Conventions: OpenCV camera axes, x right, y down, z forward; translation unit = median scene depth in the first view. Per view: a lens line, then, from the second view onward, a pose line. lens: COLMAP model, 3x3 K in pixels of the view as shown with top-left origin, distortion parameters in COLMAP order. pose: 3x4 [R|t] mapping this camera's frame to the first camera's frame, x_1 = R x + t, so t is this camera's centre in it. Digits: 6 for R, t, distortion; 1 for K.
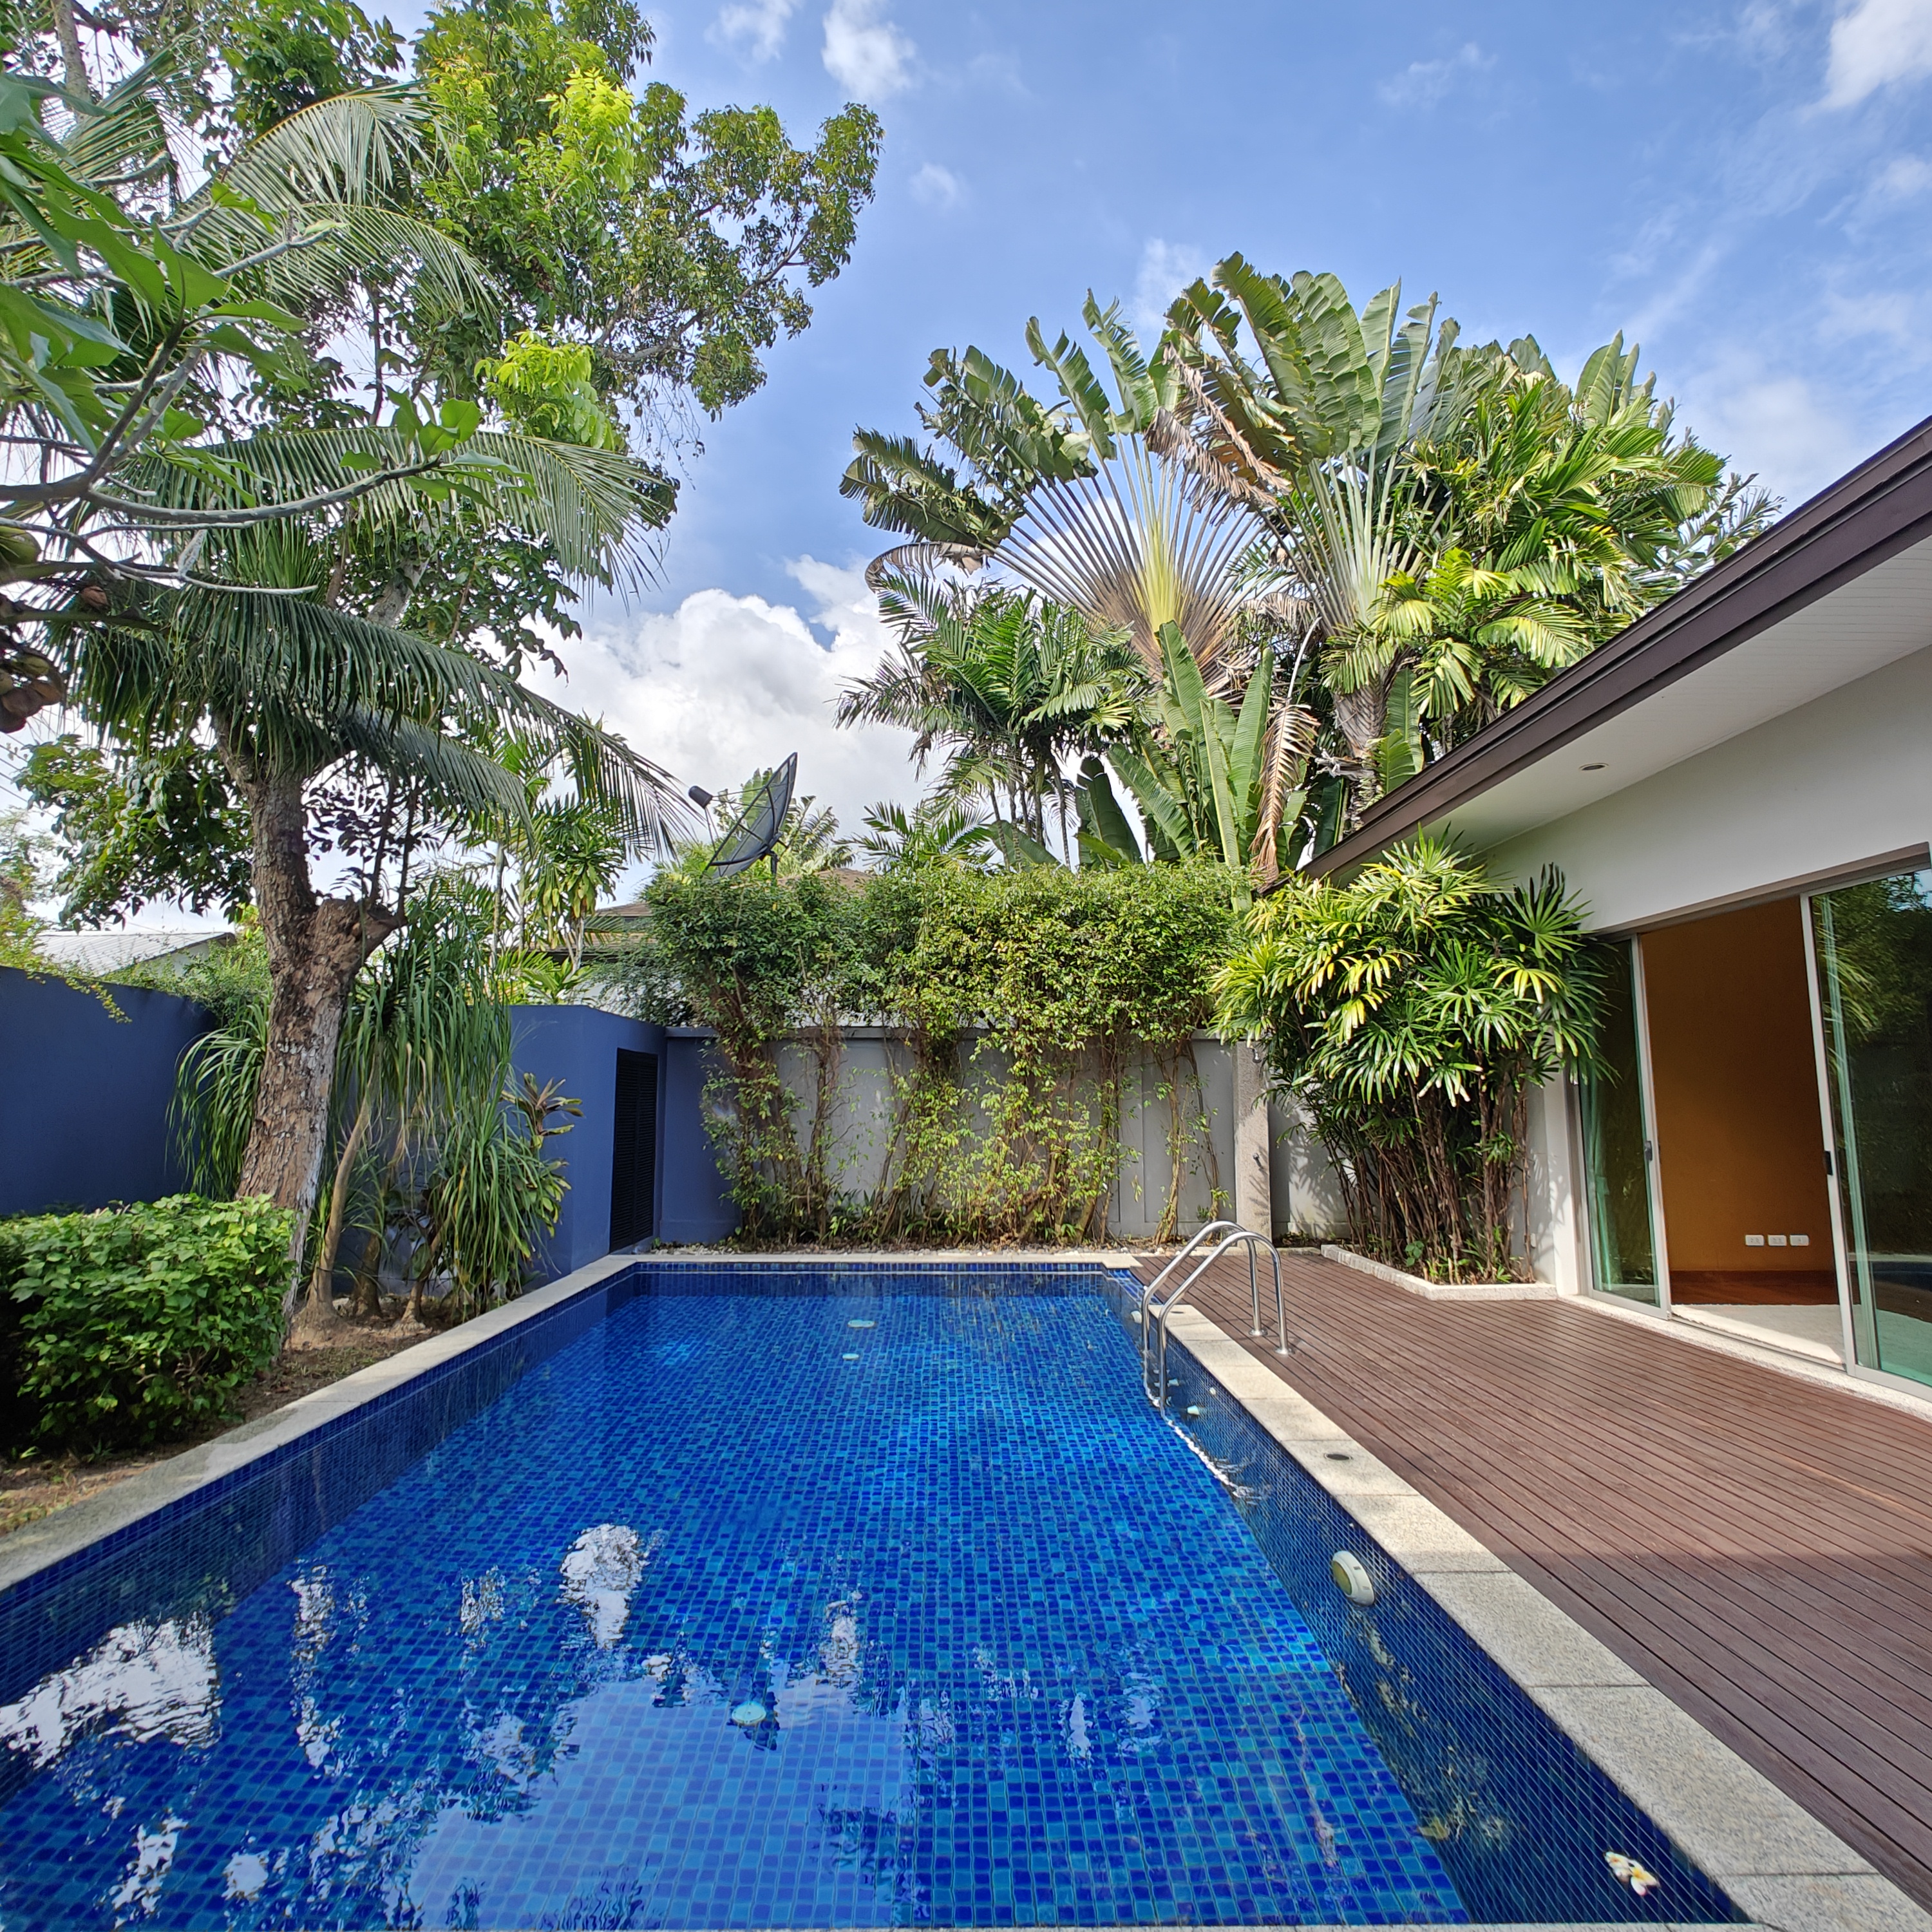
lens RADIAL K [[1079.3, 0, 957.7], [0, 1079.3, 967.7], [0, 0, 1]] dist [-0.003403, 0.000161]
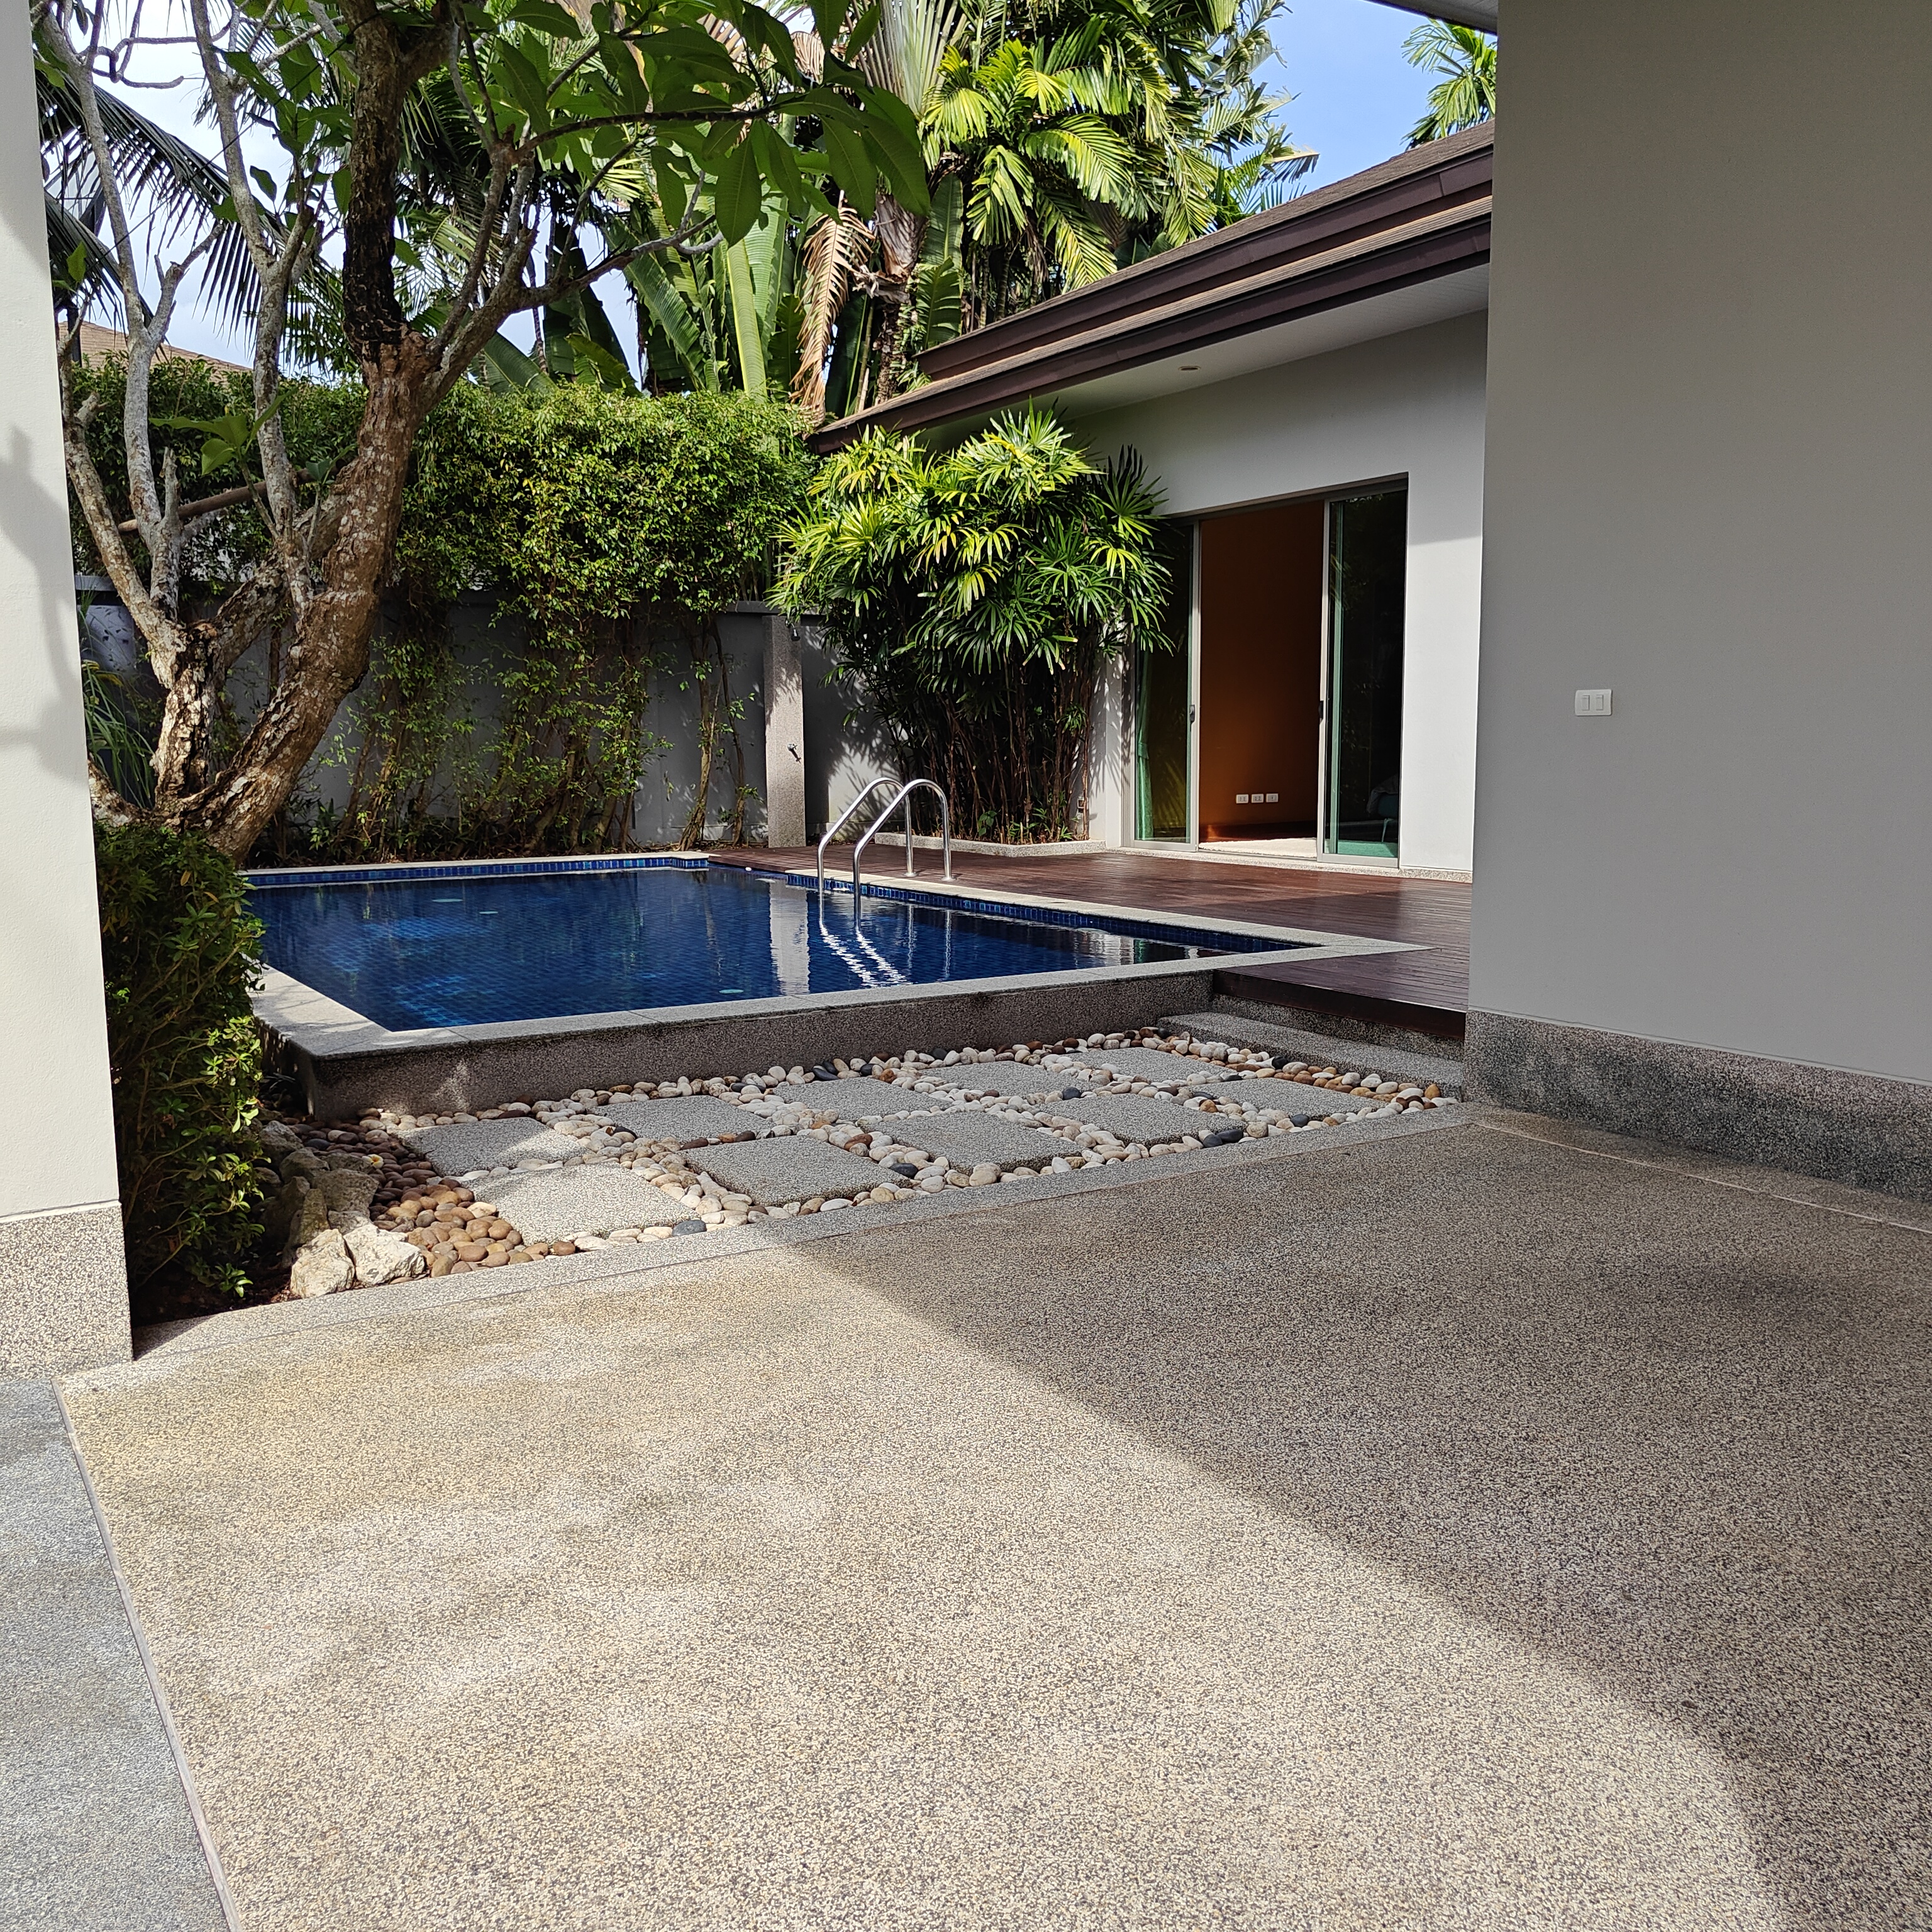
lens RADIAL K [[1754.6, 0, 991.6], [0, 1754.6, 1067.4], [0, 0, 1]] dist [0.014257, -0.135693]
pose [[0.852813, -0.104365, 0.511681, -0.386557], [-0.056977, 0.955381, 0.289827, -0.003752], [-0.519099, -0.276322, 0.808815, -0.373104]]
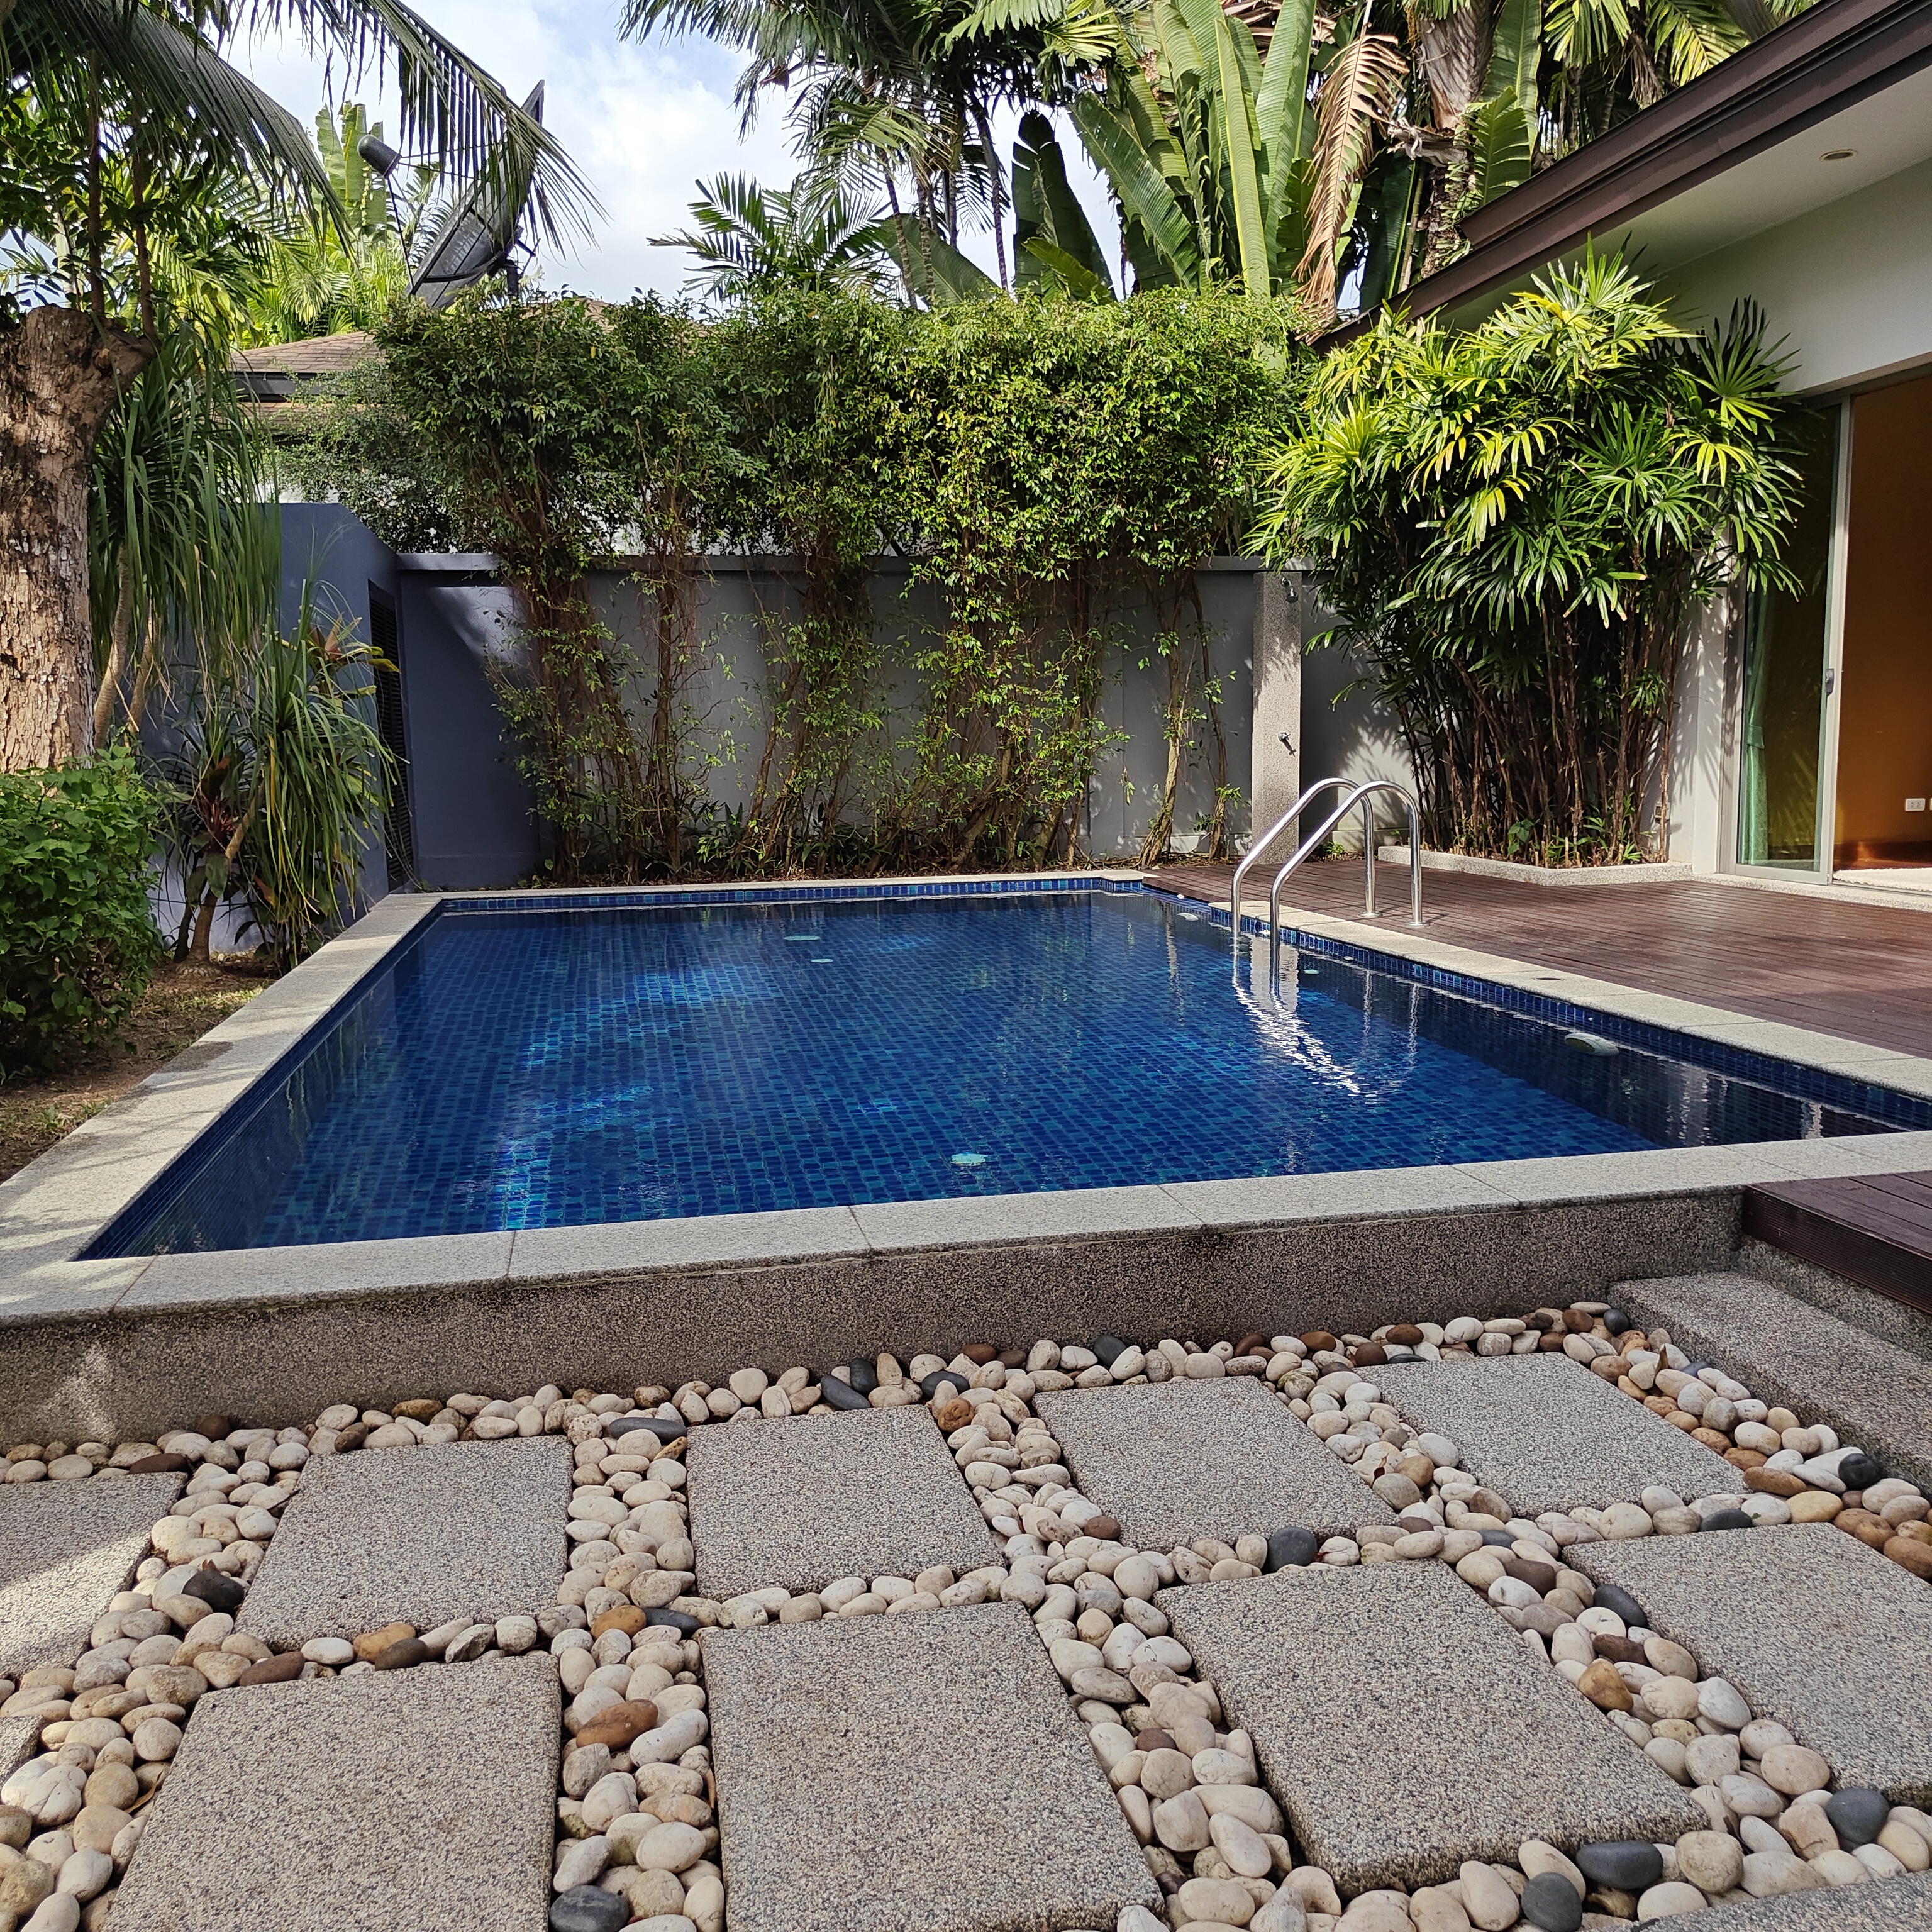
lens RADIAL K [[1766.6, 0, 988.2], [0, 1766.6, 1026.9], [0, 0, 1]] dist [0.003262, -0.002604]
pose [[0.980789, -0.053853, 0.187493, -0.159130], [-0.001606, 0.958878, 0.283815, 0.029484], [-0.195067, -0.278664, 0.940370, -0.131664]]
